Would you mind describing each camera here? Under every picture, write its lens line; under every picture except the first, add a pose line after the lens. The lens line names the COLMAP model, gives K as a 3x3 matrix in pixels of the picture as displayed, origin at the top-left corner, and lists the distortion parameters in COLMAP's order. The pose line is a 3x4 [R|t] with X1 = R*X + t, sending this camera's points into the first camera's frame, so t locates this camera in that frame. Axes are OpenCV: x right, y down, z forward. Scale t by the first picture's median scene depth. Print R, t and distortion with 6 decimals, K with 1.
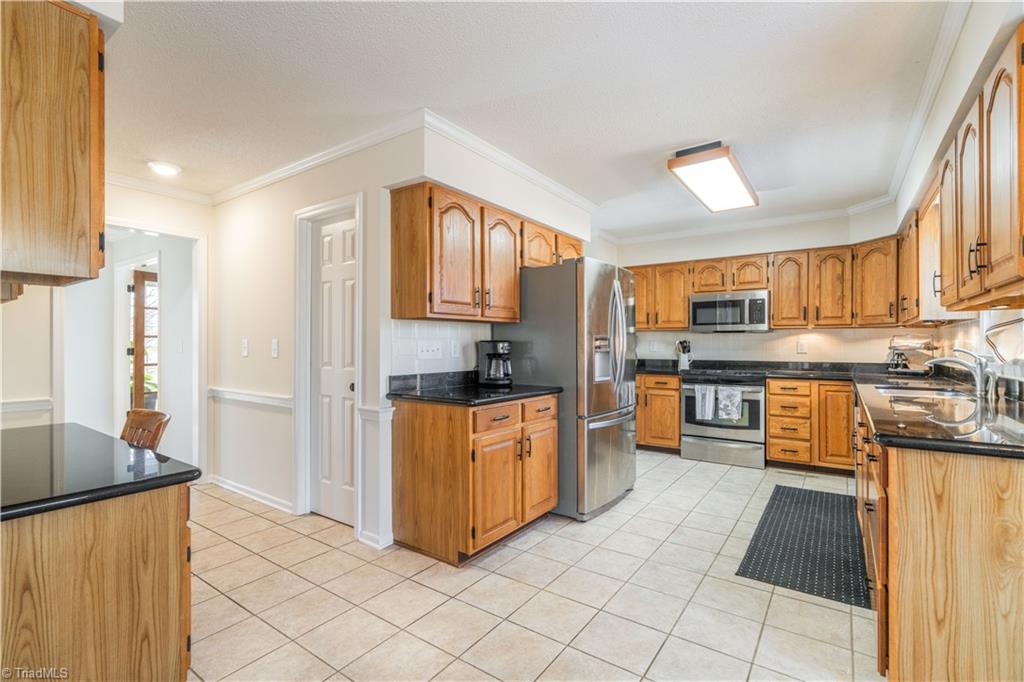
lens RADIAL K [[467.2, 0, 512.8], [0, 467.2, 344.0], [0, 0, 1]] dist [-0.011599, 0.000725]
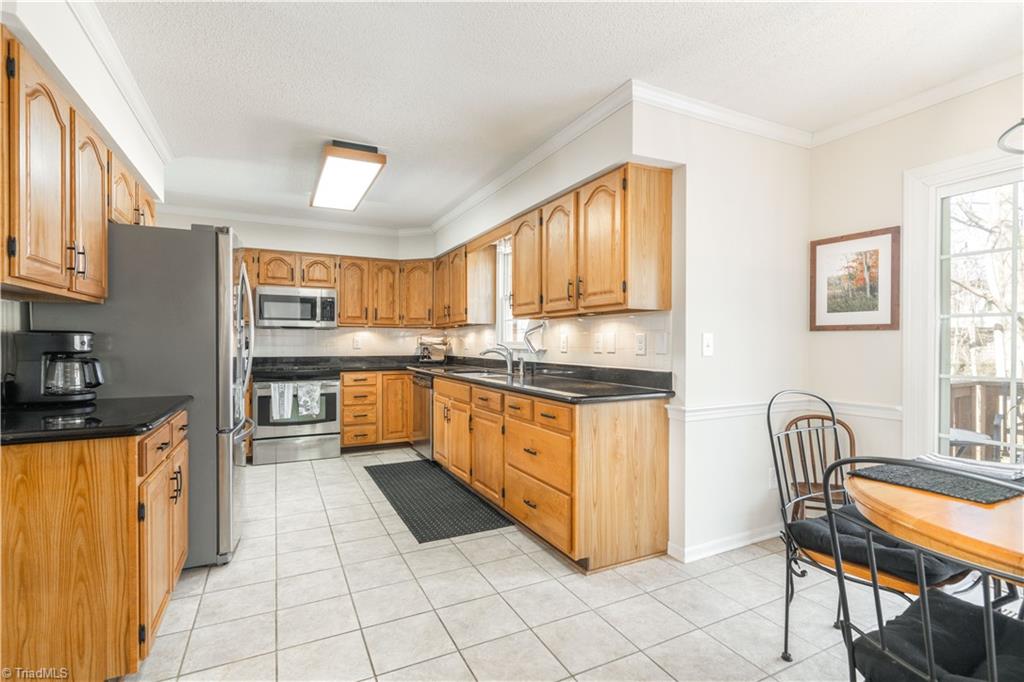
lens RADIAL K [[467.2, 0, 514.4], [0, 467.2, 342.9], [0, 0, 1]] dist [-0.011599, 0.000725]
pose [[0.463704, 0.002064, 0.885988, -0.244083], [-0.004831, 0.999988, 0.000199, 0.004833], [-0.885977, -0.004372, 0.463708, 0.159555]]
